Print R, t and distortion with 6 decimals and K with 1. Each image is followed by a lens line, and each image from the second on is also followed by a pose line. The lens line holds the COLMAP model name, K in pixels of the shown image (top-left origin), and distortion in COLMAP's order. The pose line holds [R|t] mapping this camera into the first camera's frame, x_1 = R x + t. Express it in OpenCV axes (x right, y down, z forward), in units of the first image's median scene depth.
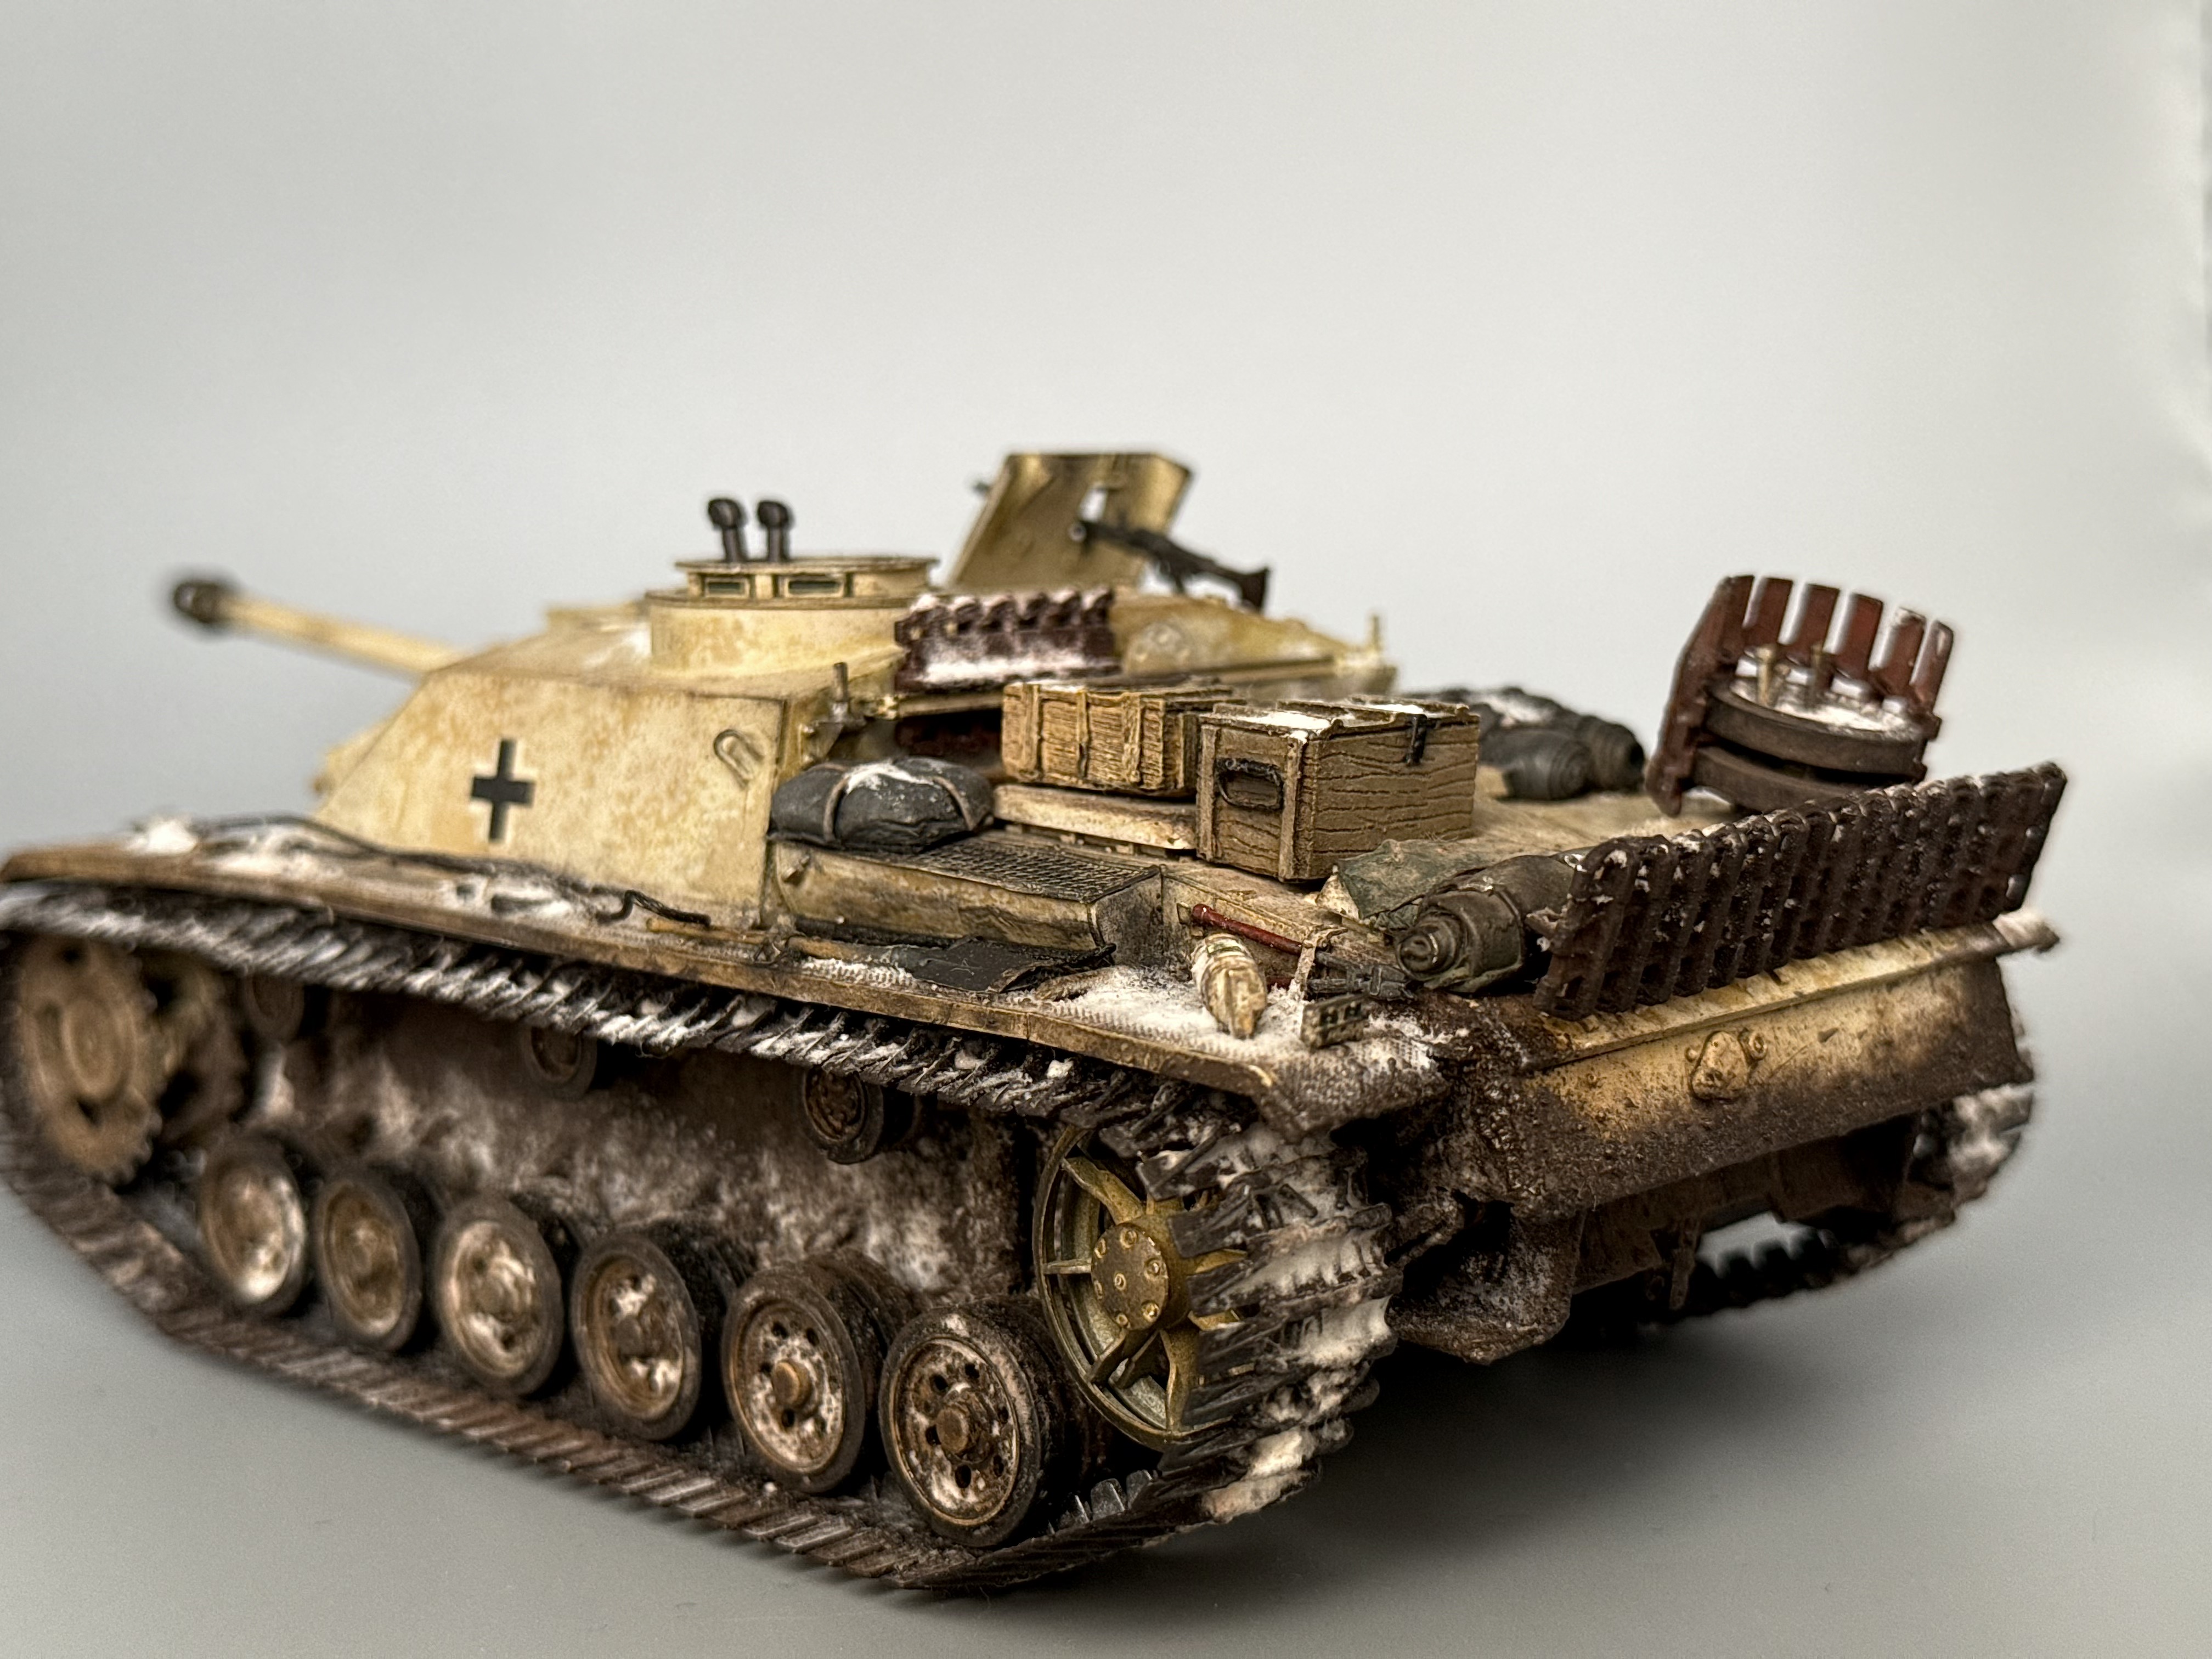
lens RADIAL K [[3244.7, 0, 1104.3], [0, 3244.7, 841.7], [0, 0, 1]] dist [0.107832, 0.000000]
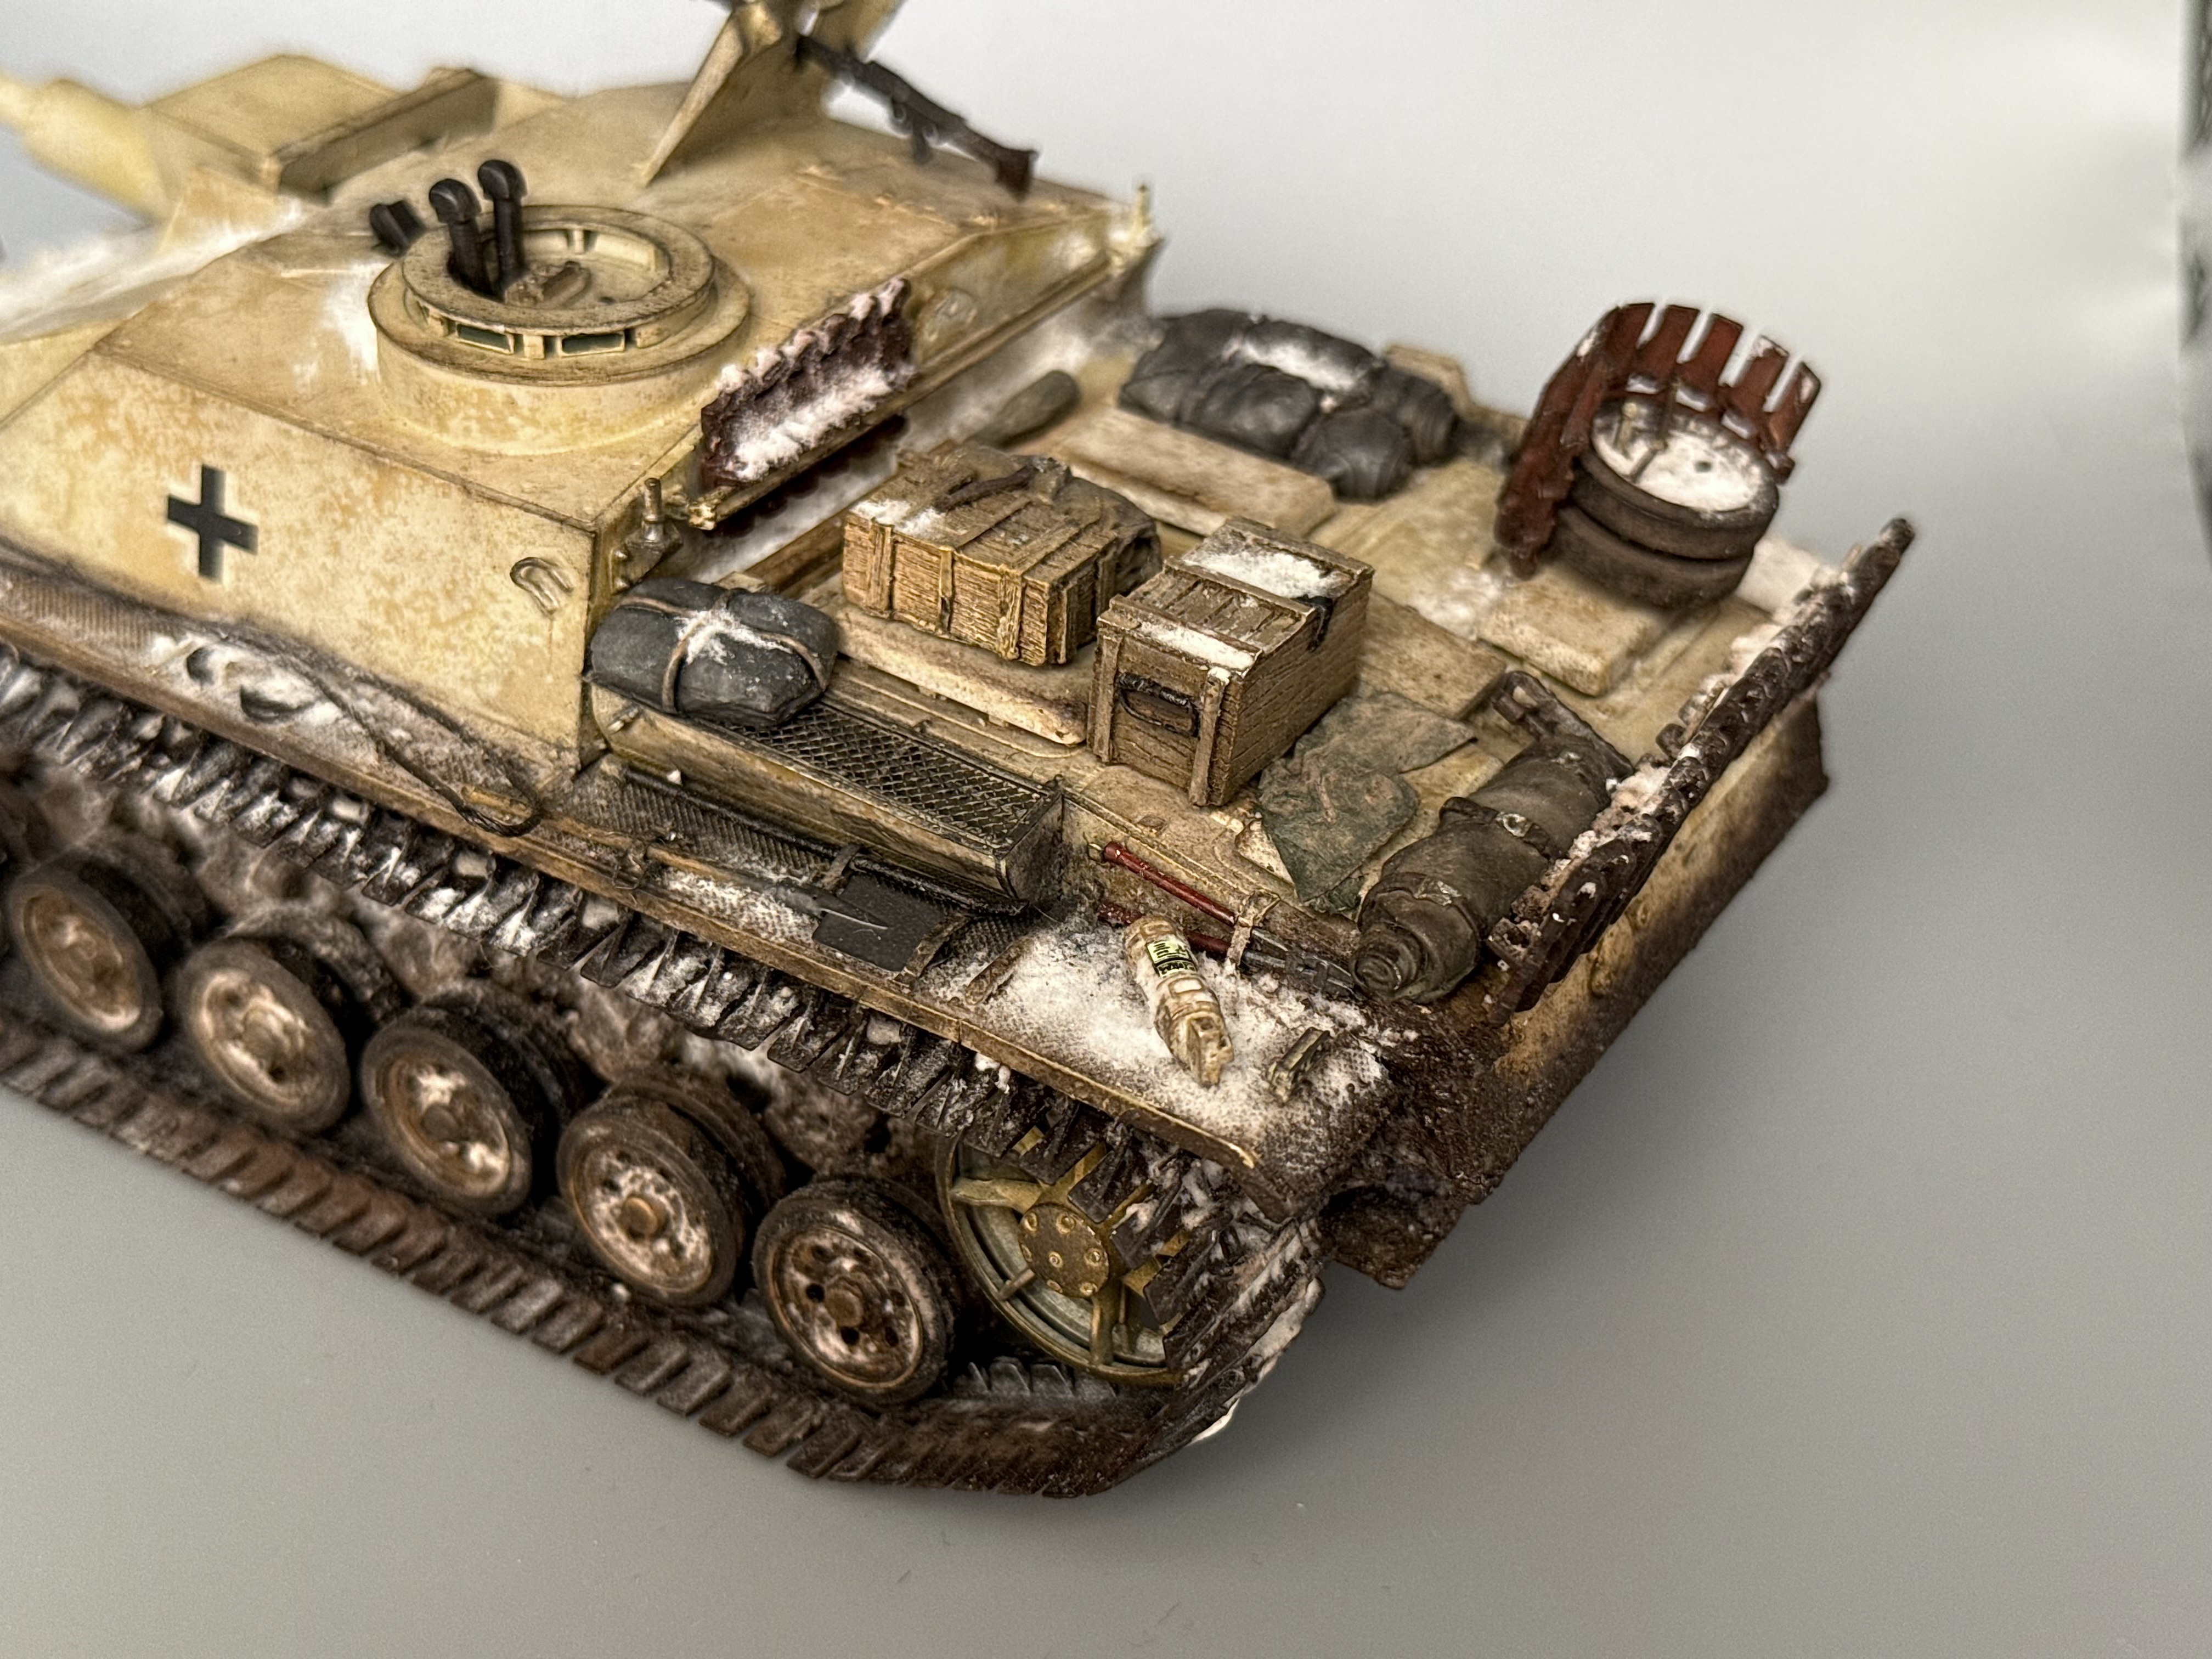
lens RADIAL K [[3244.7, 0, 1116.6], [0, 3244.7, 839.2], [0, 0, 1]] dist [0.107832, 0.000000]
pose [[0.974104, -0.074433, 0.213497, -0.156227], [-0.027153, 0.898914, 0.437282, -0.361409], [-0.224464, -0.431756, 0.873615, 0.158804]]
